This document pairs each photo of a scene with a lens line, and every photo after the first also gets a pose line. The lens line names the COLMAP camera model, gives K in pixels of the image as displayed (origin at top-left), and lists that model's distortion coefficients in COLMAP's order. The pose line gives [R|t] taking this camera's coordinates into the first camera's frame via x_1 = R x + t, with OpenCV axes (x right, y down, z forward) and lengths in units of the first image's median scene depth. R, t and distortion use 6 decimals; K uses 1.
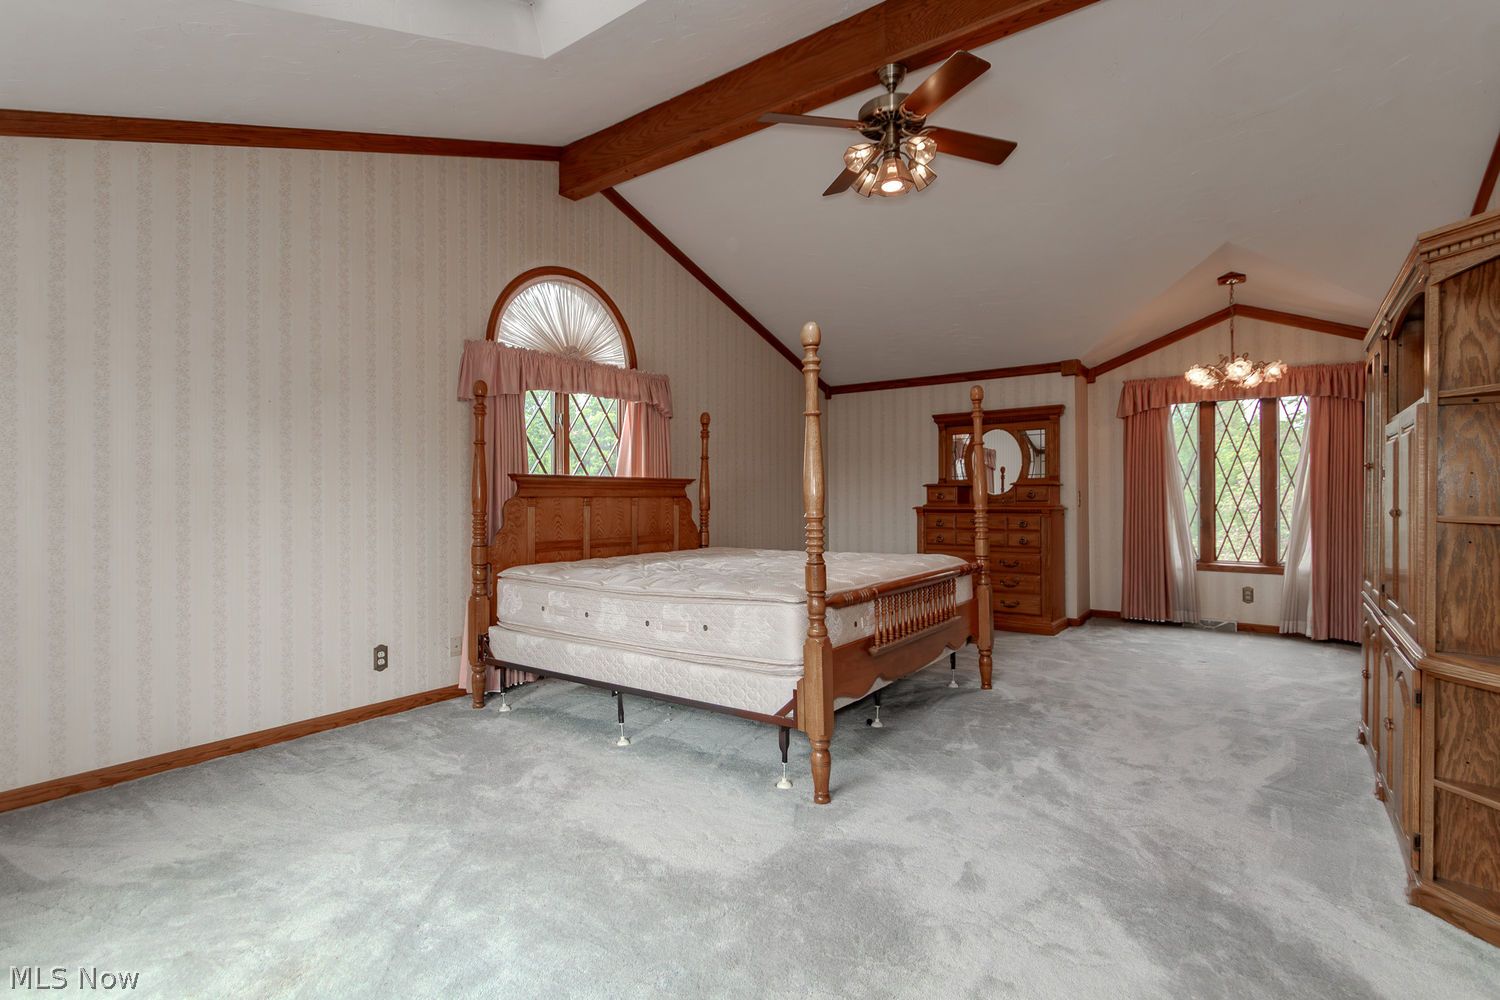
lens RADIAL K [[704.3, 0, 757.6], [0, 704.3, 501.6], [0, 0, 1]] dist [0.000932, 0.000144]
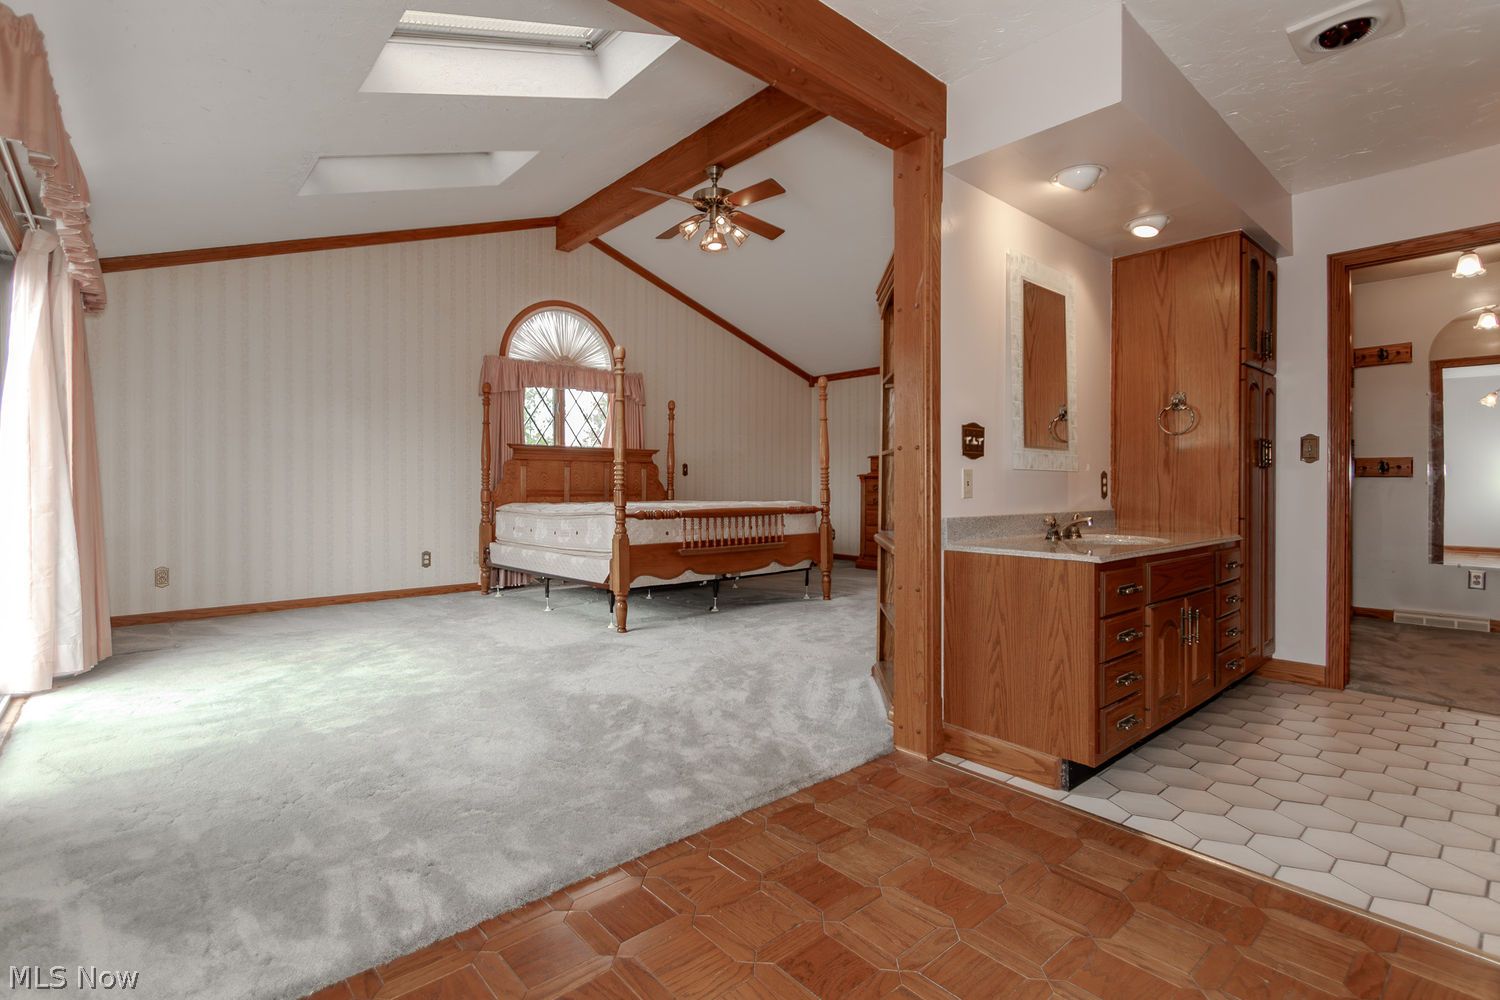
lens RADIAL K [[708.3, 0, 753.6], [0, 708.3, 497.8], [0, 0, 1]] dist [0.000727, 0.000010]
pose [[0.977059, 0.009899, -0.212738, 0.443224], [-0.007383, 0.999893, 0.012620, 0.048654], [0.212840, -0.010760, 0.977028, -0.339377]]
